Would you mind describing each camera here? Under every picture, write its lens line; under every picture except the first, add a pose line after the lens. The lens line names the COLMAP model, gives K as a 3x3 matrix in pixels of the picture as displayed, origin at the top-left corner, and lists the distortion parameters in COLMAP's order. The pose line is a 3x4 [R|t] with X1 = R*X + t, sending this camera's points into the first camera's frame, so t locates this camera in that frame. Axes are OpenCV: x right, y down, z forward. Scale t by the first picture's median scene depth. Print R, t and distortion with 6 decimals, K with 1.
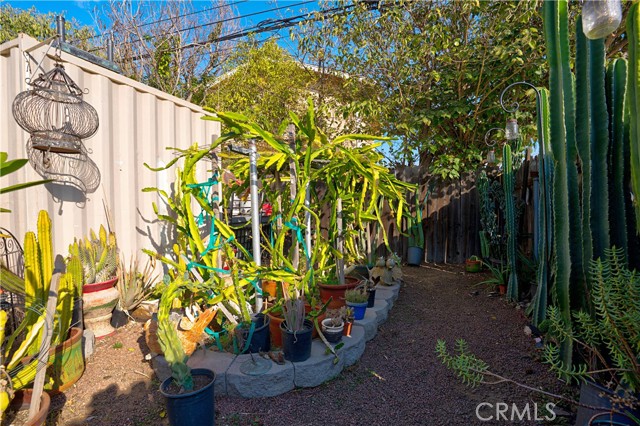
lens RADIAL K [[313.8, 0, 320.0], [0, 313.8, 213.0], [0, 0, 1]] dist [-0.074235, 0.033410]
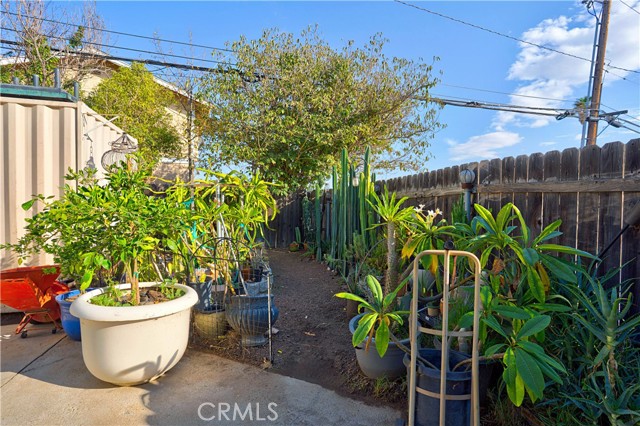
lens RADIAL K [[313.8, 0, 320.0], [0, 313.8, 213.0], [0, 0, 1]] dist [-0.074235, 0.033410]
pose [[0.788019, 0.017028, 0.615416, -0.519026], [-0.022158, 0.999754, 0.000711, -0.029166], [-0.615252, -0.014197, 0.788202, -0.518509]]
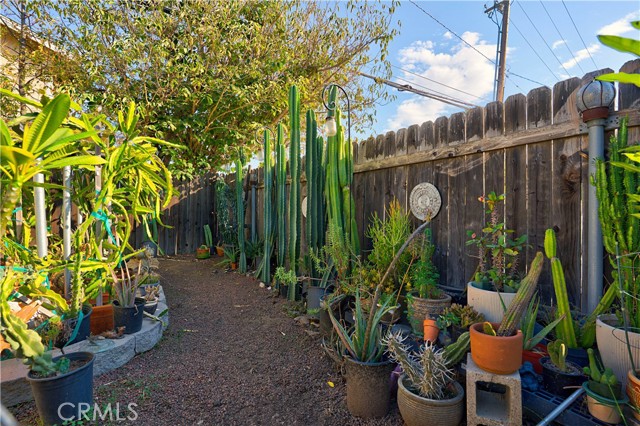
lens RADIAL K [[313.8, 0, 320.0], [0, 313.8, 213.0], [0, 0, 1]] dist [-0.074235, 0.033410]
pose [[0.579772, 0.007957, 0.814740, -0.257825], [-0.006401, 0.999966, -0.005211, 0.016601], [-0.814753, -0.002194, 0.579804, -0.093327]]
